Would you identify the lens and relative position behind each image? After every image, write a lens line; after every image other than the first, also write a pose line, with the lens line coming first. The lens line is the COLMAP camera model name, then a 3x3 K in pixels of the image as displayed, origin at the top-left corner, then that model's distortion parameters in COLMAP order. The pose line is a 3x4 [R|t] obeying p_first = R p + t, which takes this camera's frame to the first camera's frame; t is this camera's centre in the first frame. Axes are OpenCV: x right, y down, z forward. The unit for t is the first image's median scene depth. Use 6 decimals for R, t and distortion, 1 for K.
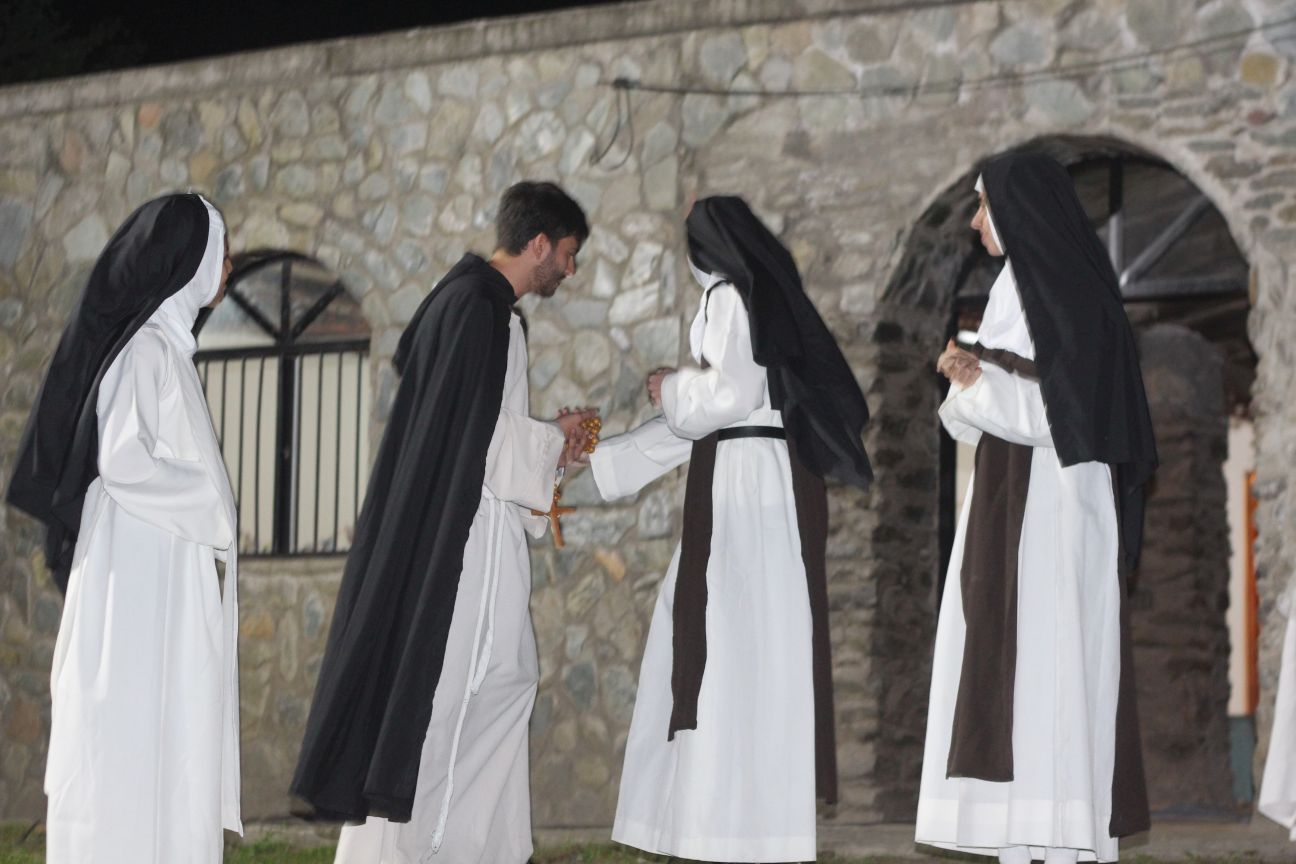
lens RADIAL K [[3056.1, 0, 648.0], [0, 3056.1, 432.0], [0, 0, 1]] dist [-0.081432, -0.084317]
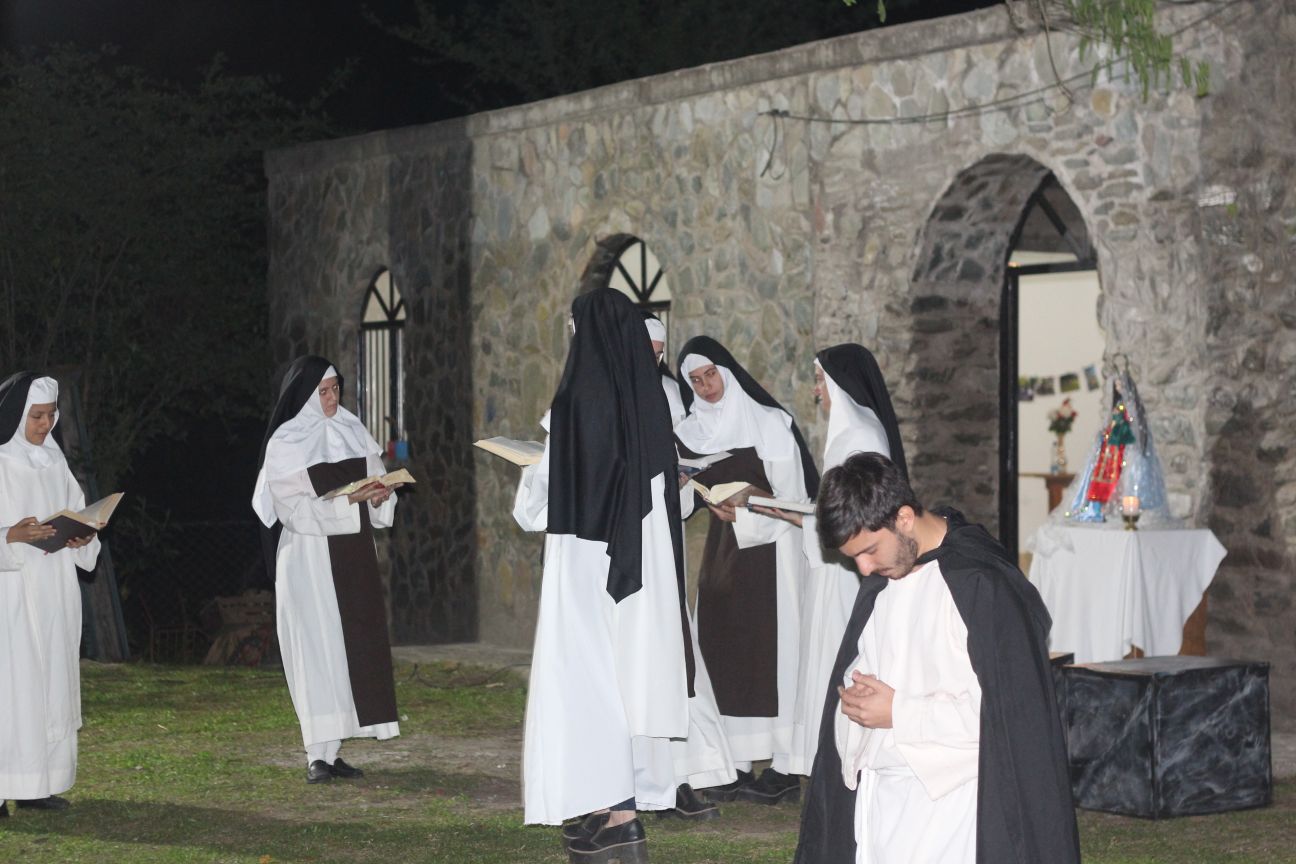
lens RADIAL K [[3046.1, 0, 644.0], [0, 3046.1, 444.8], [0, 0, 1]] dist [-0.101945, 0.187675]
pose [[0.864225, -0.017147, -0.502814, 0.598551], [0.072193, 0.993303, 0.090210, -0.094719], [0.497899, -0.114261, 0.859675, -0.170630]]
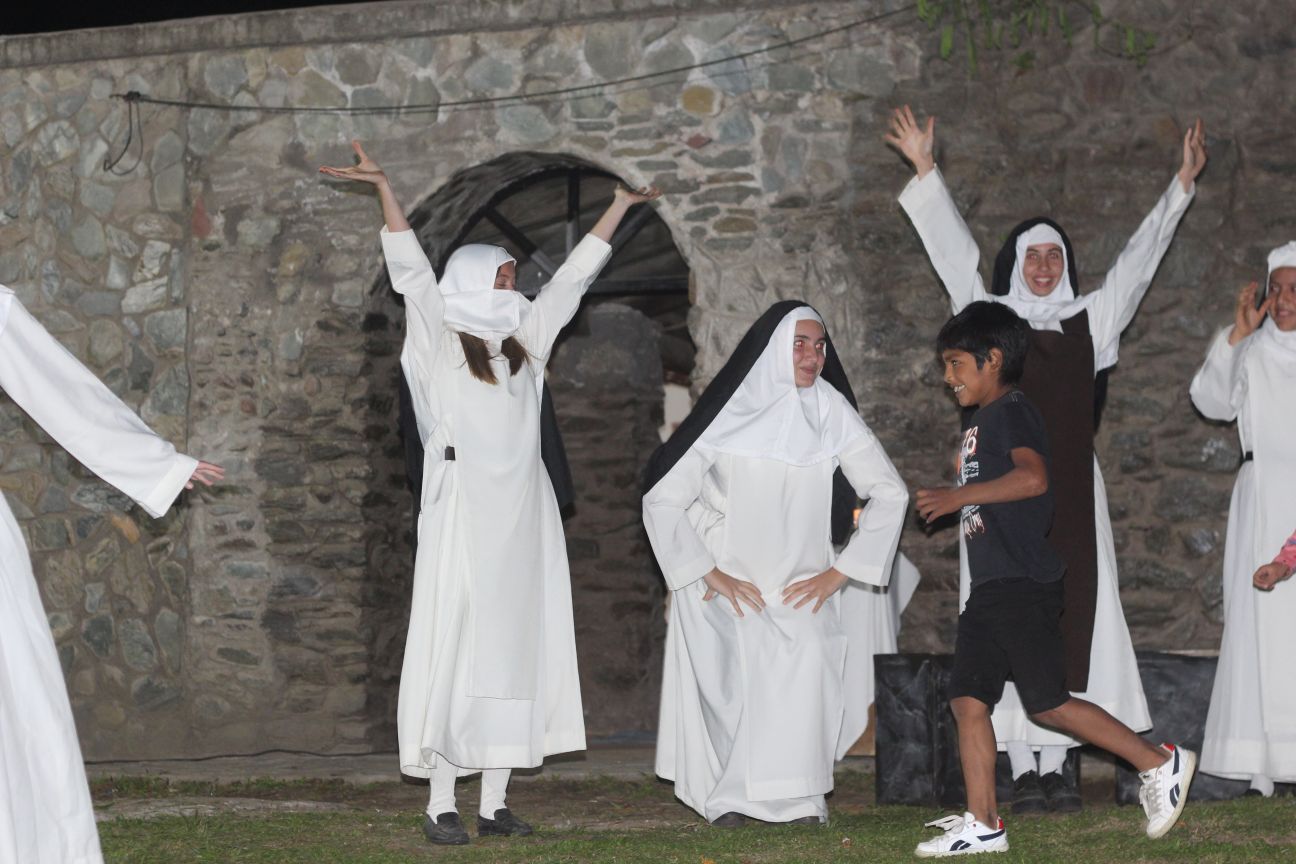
lens RADIAL K [[3056.1, 0, 648.0], [0, 3056.1, 432.0], [0, 0, 1]] dist [-0.081432, -0.084317]
pose [[0.981700, -0.005169, 0.190363, -0.036349], [0.000589, 0.999709, 0.024112, -0.018598], [-0.190432, -0.023558, 0.981418, -0.129295]]
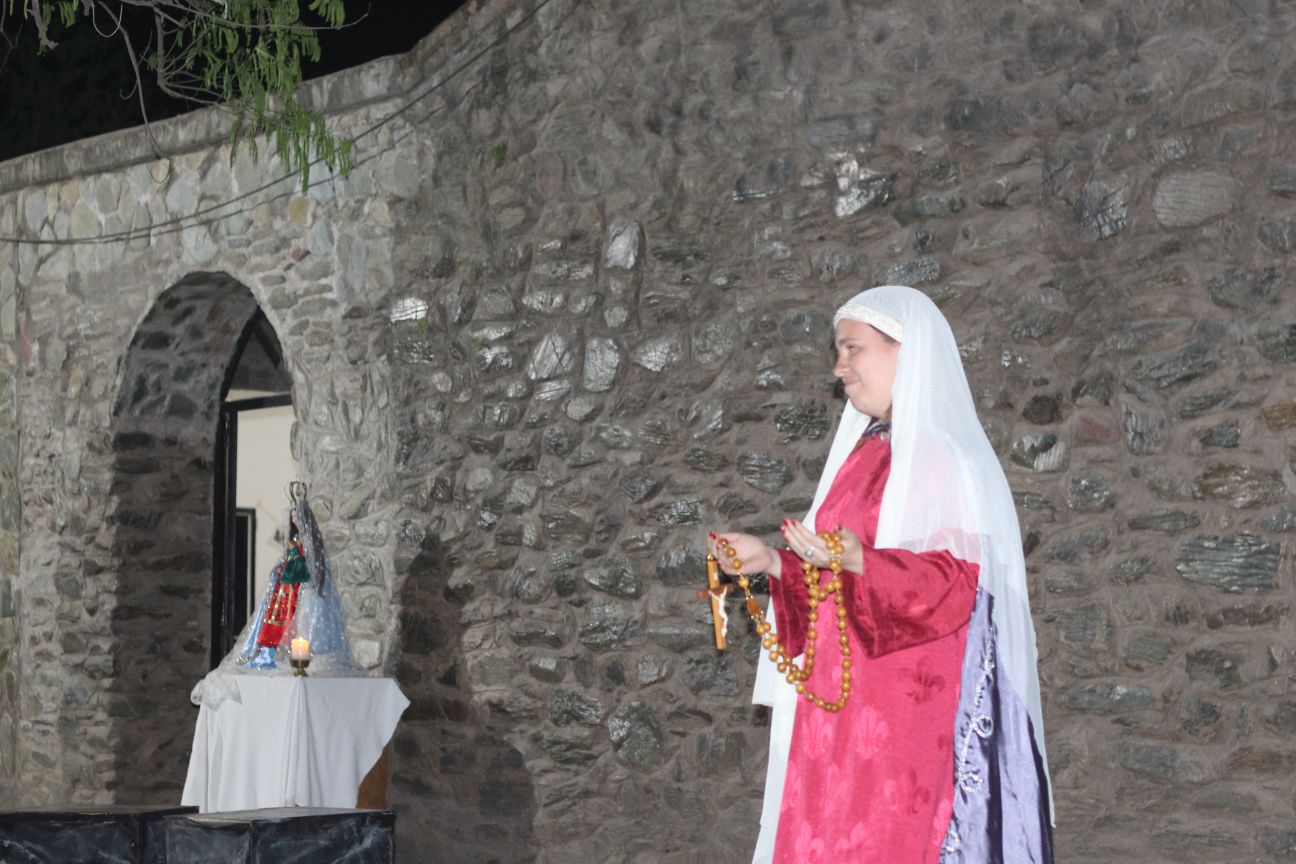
lens RADIAL K [[3022.1, 0, 648.0], [0, 3022.1, 432.0], [0, 0, 1]] dist [-0.031564, -0.544567]
pose [[0.937118, -0.041786, -0.346502, 0.642011], [0.051237, 0.998521, 0.018156, -0.045296], [0.345231, -0.034768, 0.937874, -0.021481]]
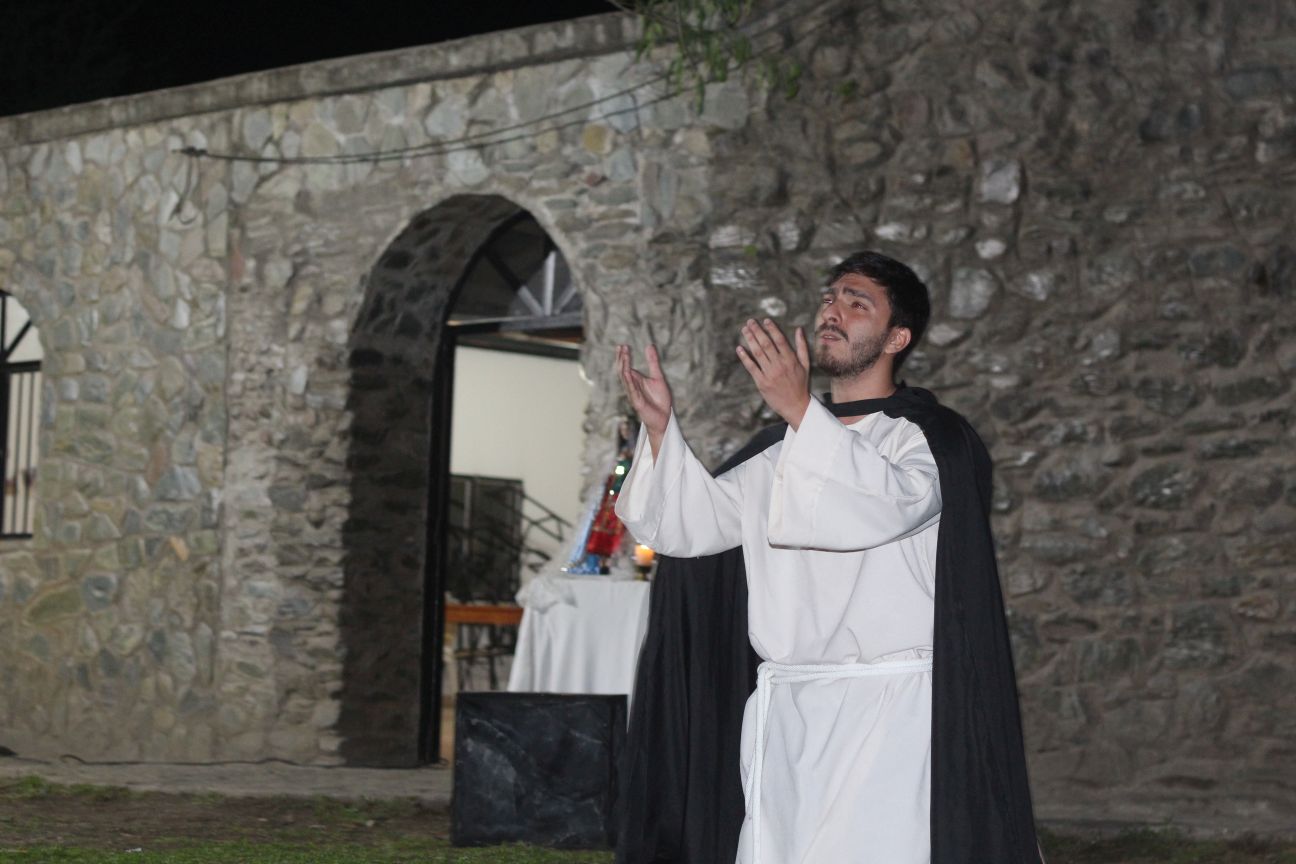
lens RADIAL K [[3046.1, 0, 644.0], [0, 3046.1, 444.8], [0, 0, 1]] dist [-0.101945, 0.187675]
pose [[0.975924, -0.001964, -0.218100, 0.428805], [0.007775, 0.999637, 0.025787, -0.027698], [0.217971, -0.026862, 0.975586, -0.138277]]
